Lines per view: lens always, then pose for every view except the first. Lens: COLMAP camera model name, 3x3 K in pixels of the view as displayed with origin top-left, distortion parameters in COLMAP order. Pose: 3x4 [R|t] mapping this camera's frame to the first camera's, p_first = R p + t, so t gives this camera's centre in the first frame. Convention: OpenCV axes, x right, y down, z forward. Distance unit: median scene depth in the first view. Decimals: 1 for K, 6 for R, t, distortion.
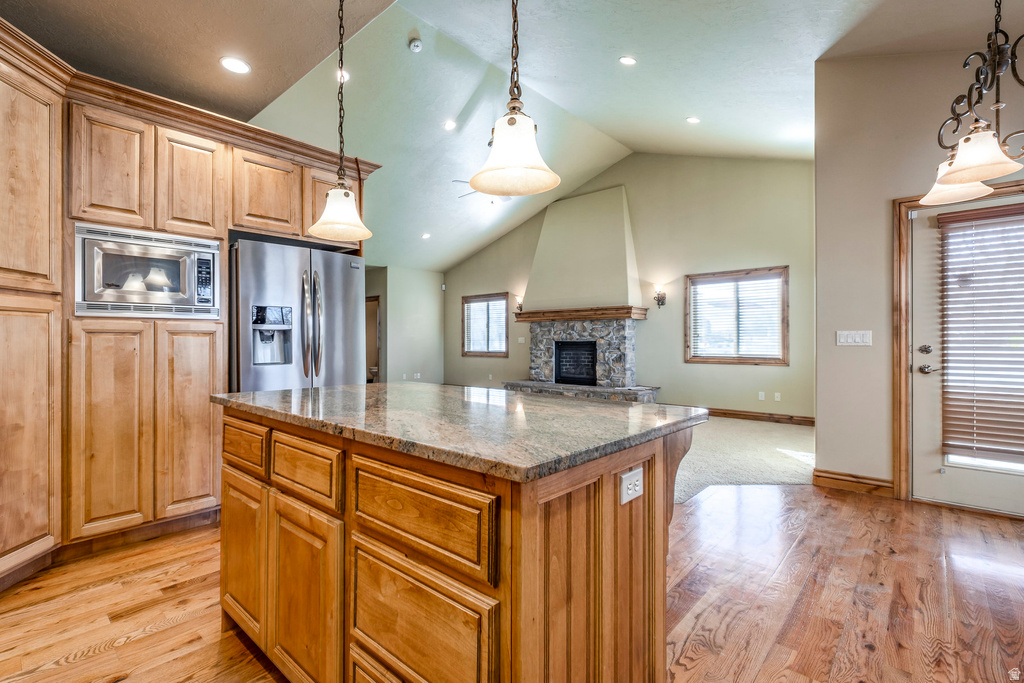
lens RADIAL K [[481.8, 0, 465.8], [0, 481.8, 339.1], [0, 0, 1]] dist [-0.010680, 0.005927]
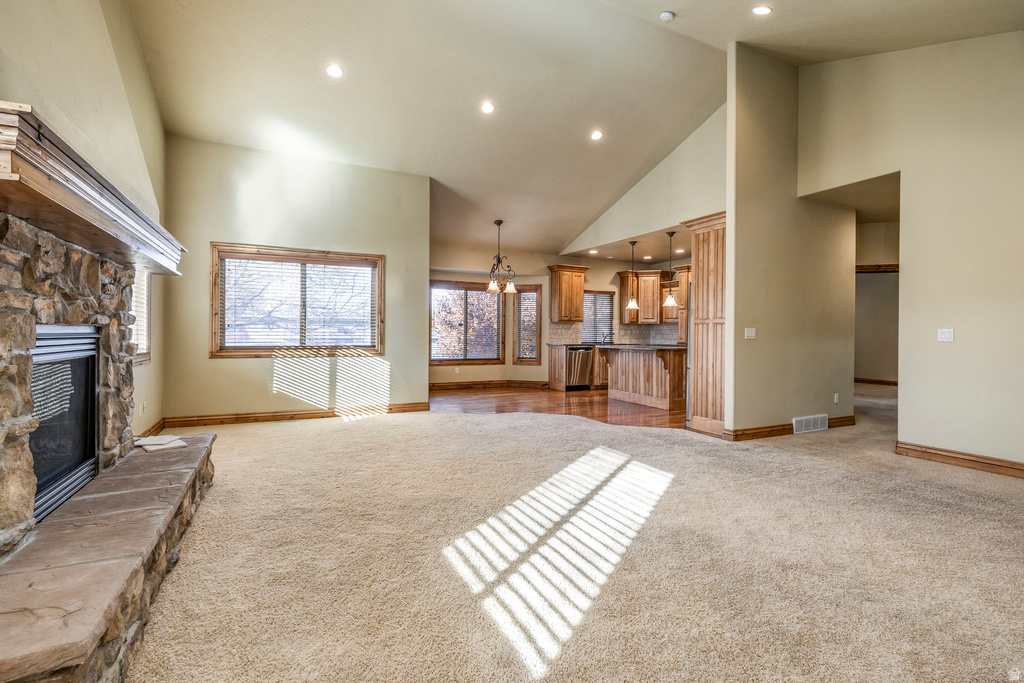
lens RADIAL K [[481.8, 0, 560.5], [0, 481.8, 332.7], [0, 0, 1]] dist [-0.010680, 0.005927]
pose [[-0.969137, -0.008697, 0.246368, -0.092783], [-0.010416, 0.999930, -0.005674, 0.006677], [-0.246302, -0.008065, -0.969160, 1.276935]]
